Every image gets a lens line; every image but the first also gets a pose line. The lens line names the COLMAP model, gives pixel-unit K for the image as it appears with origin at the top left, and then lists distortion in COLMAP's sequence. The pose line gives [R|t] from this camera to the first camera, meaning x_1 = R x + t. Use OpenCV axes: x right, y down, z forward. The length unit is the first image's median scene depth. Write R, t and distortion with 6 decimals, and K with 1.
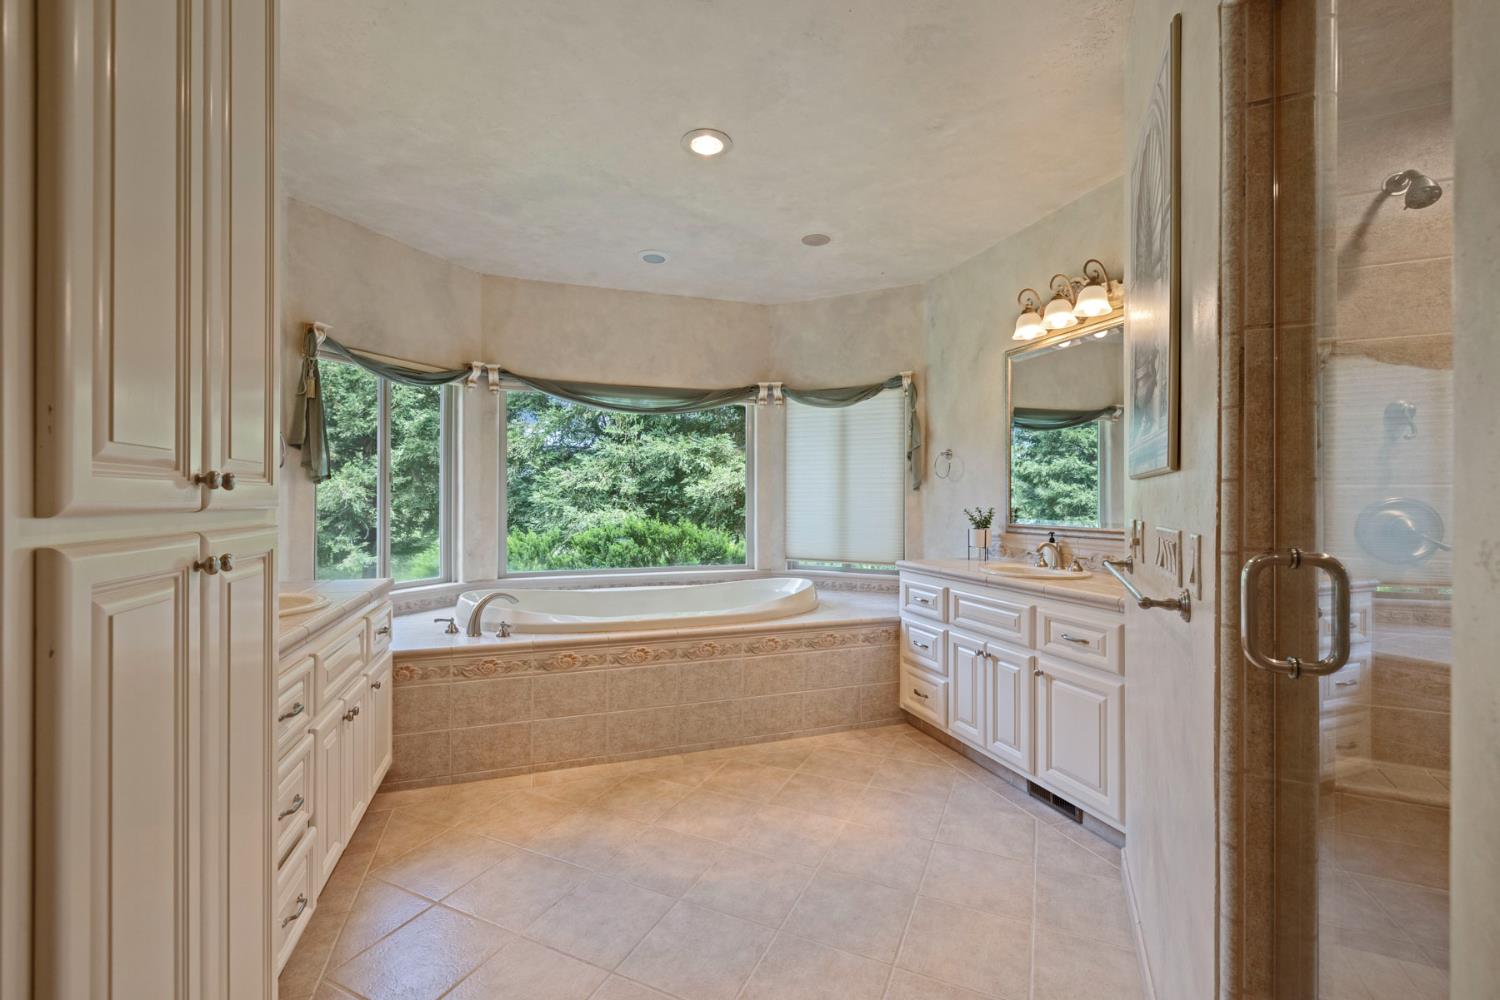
lens RADIAL K [[628.1, 0, 749.1], [0, 628.1, 504.3], [0, 0, 1]] dist [0.001911, -0.000199]
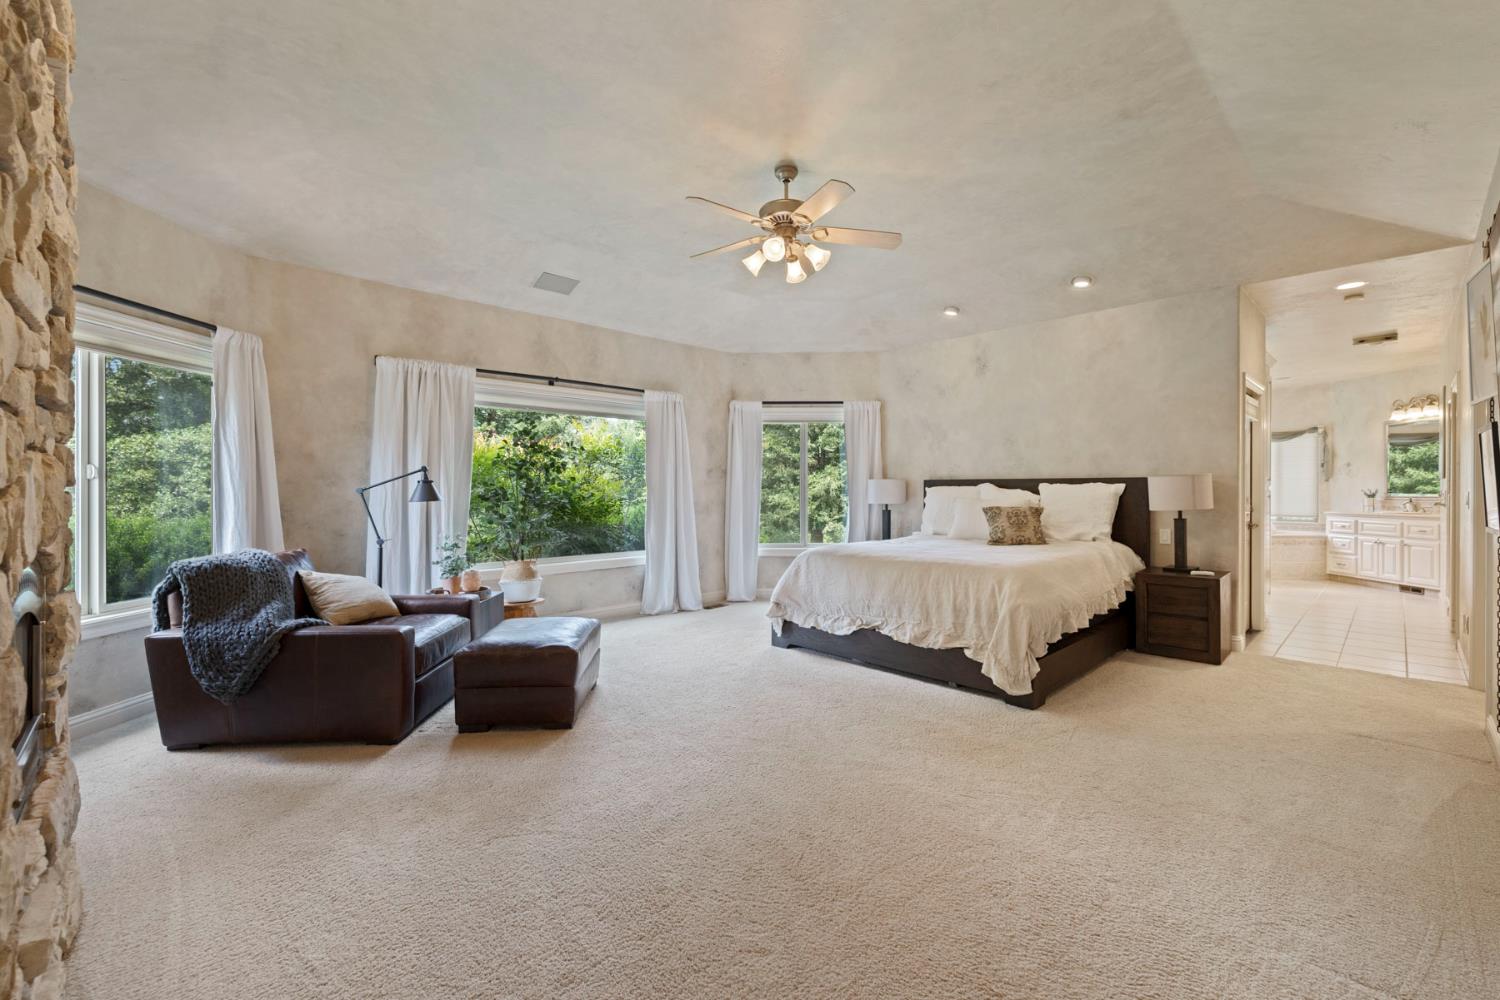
lens RADIAL K [[628.1, 0, 754.0], [0, 628.1, 494.5], [0, 0, 1]] dist [0.001911, -0.000199]
pose [[0.937235, -0.000143, -0.348697, -0.957531], [0.000194, 1.000000, 0.000112, 0.025273], [0.348697, -0.000172, 0.937235, -1.976405]]
